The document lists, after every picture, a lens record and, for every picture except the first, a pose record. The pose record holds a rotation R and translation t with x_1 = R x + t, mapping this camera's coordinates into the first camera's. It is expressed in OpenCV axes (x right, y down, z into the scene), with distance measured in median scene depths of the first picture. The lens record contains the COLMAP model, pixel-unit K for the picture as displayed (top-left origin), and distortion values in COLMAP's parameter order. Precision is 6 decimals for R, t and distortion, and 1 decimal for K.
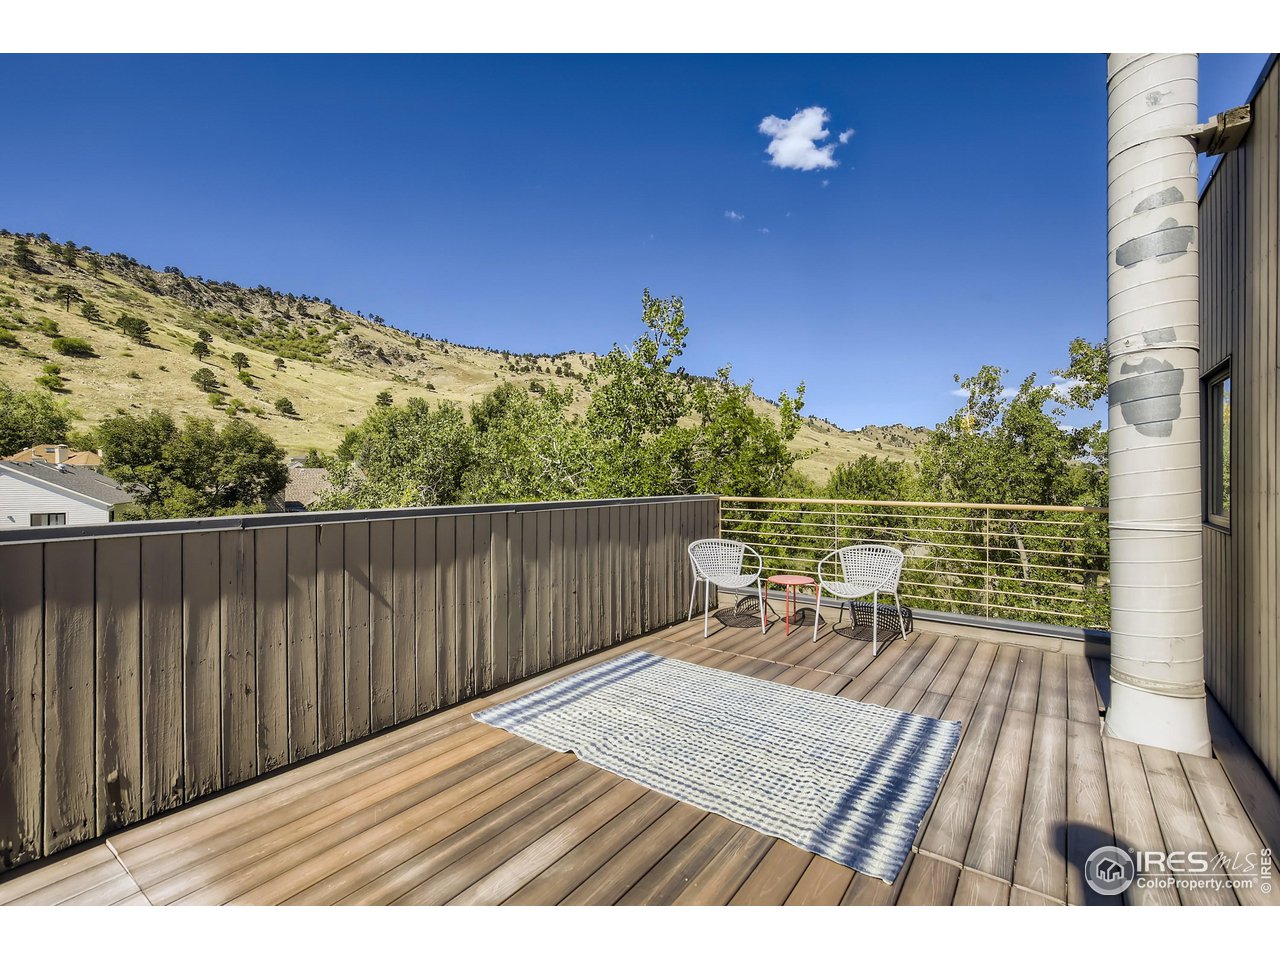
lens RADIAL K [[586.7, 0, 645.3], [0, 586.7, 478.2], [0, 0, 1]] dist [-0.004436, 0.005047]
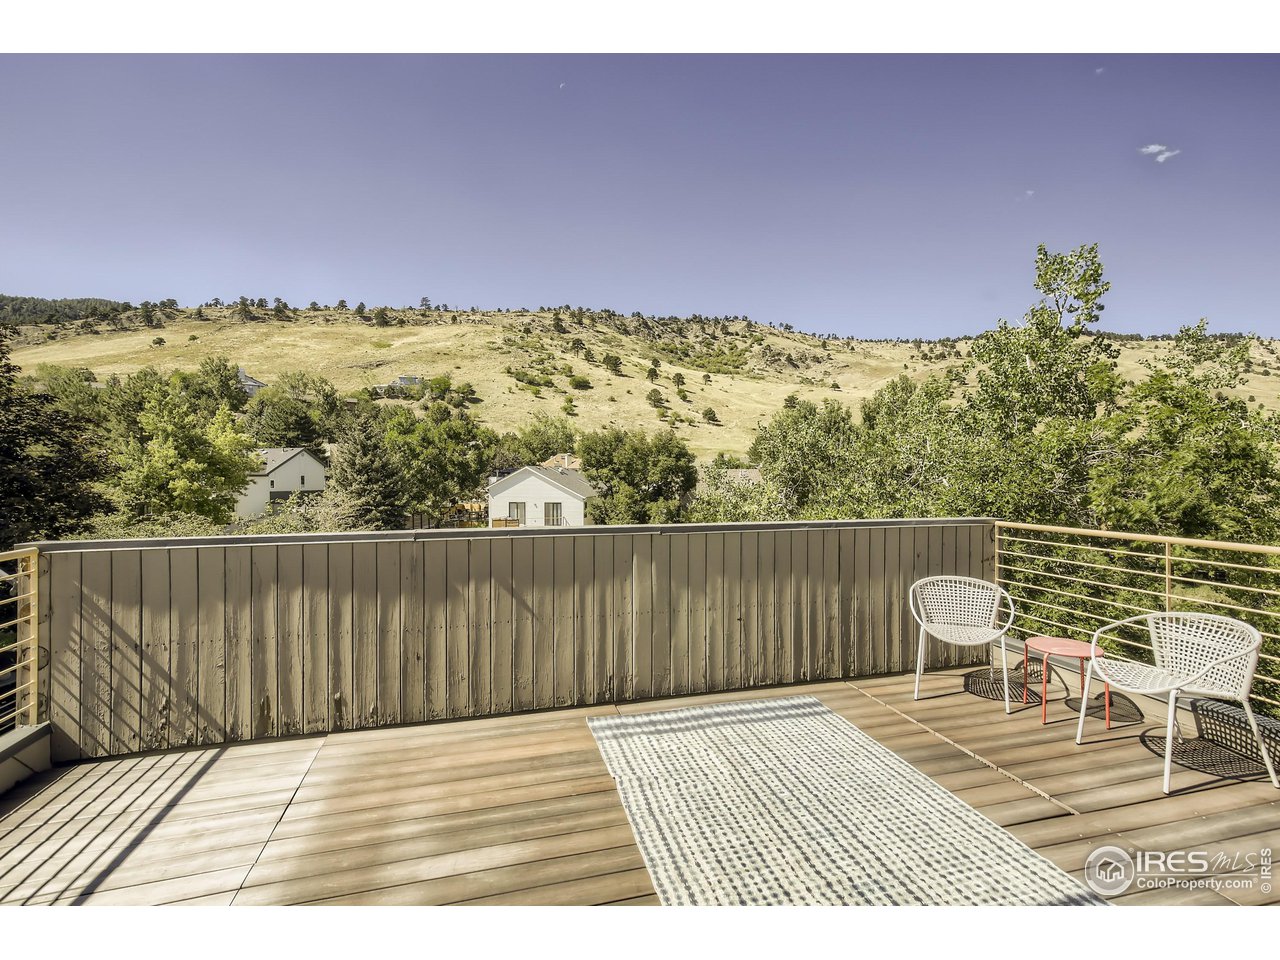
lens RADIAL K [[586.7, 0, 637.2], [0, 586.7, 478.4], [0, 0, 1]] dist [-0.004436, 0.005047]
pose [[0.775597, 0.002976, -0.631221, 0.476047], [-0.000747, 0.999993, 0.003797, -0.052748], [0.631228, -0.002473, 0.775594, 0.203856]]
